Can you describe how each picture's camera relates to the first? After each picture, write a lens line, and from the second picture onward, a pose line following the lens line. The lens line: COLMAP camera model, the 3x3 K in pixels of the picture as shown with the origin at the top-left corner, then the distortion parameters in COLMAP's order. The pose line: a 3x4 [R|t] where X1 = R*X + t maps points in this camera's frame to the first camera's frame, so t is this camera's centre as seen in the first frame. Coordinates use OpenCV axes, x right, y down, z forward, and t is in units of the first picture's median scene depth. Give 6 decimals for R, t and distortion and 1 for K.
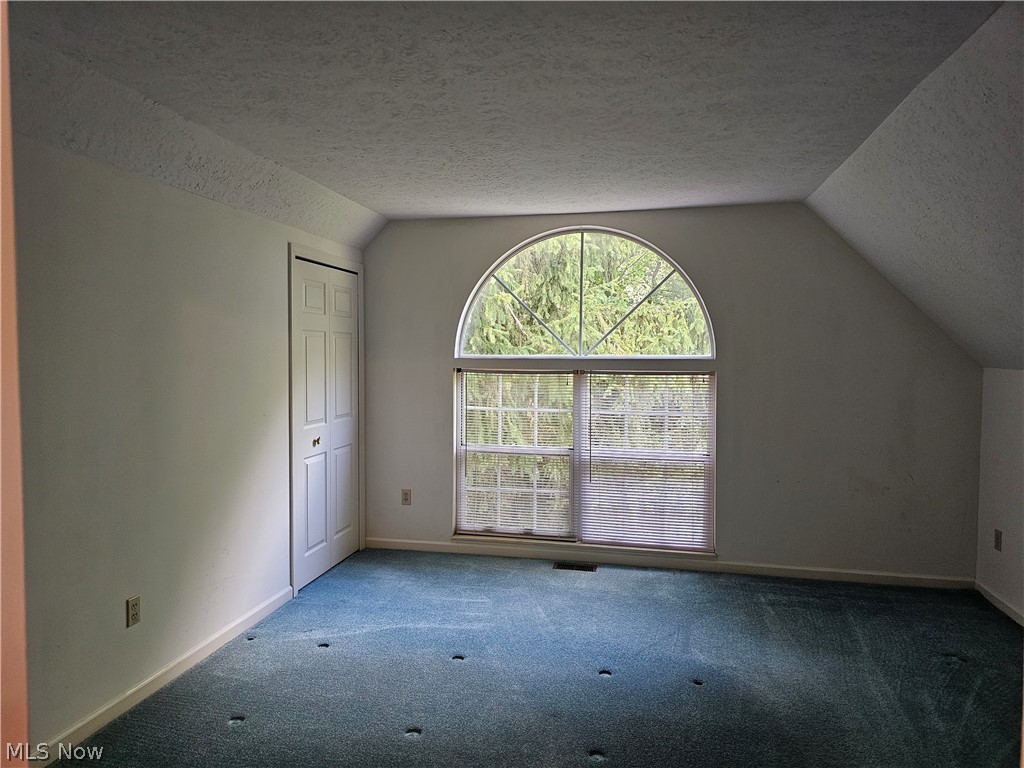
lens RADIAL K [[681.0, 0, 510.0], [0, 681.0, 377.9], [0, 0, 1]] dist [0.054628, -0.042822]
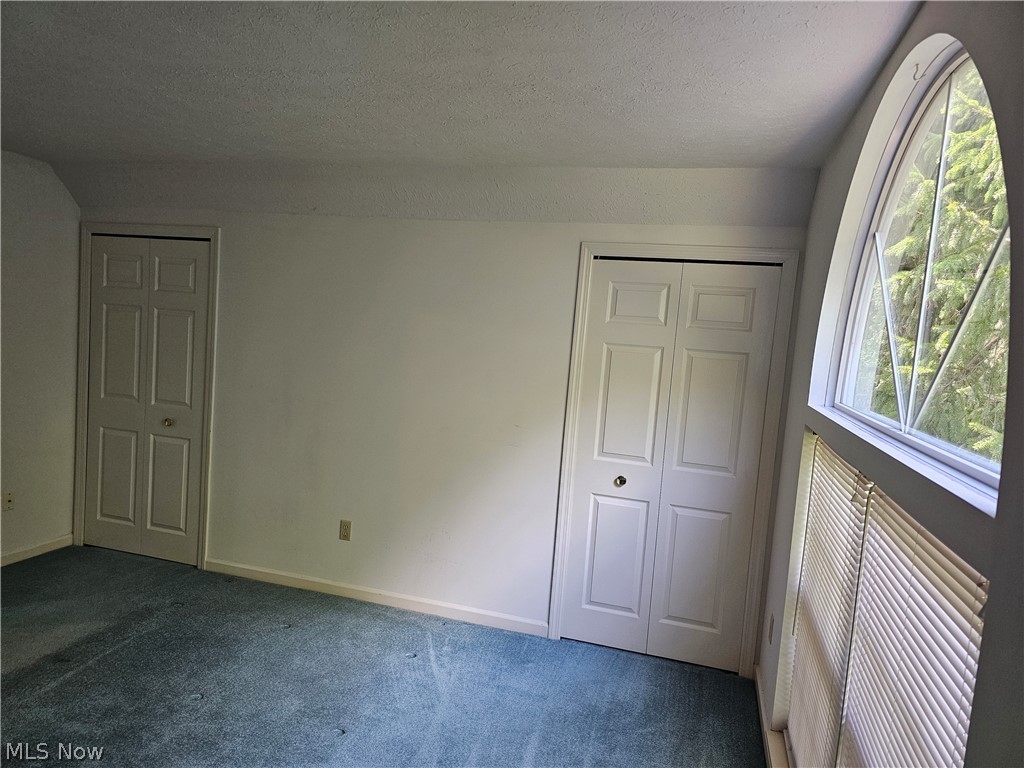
lens RADIAL K [[681.0, 0, 510.0], [0, 681.0, 377.9], [0, 0, 1]] dist [0.054628, -0.042822]
pose [[-0.070076, 0.059741, -0.995751, 0.535043], [-0.115060, 0.991059, 0.067557, -0.068592], [0.990884, 0.119305, -0.062575, 0.925499]]
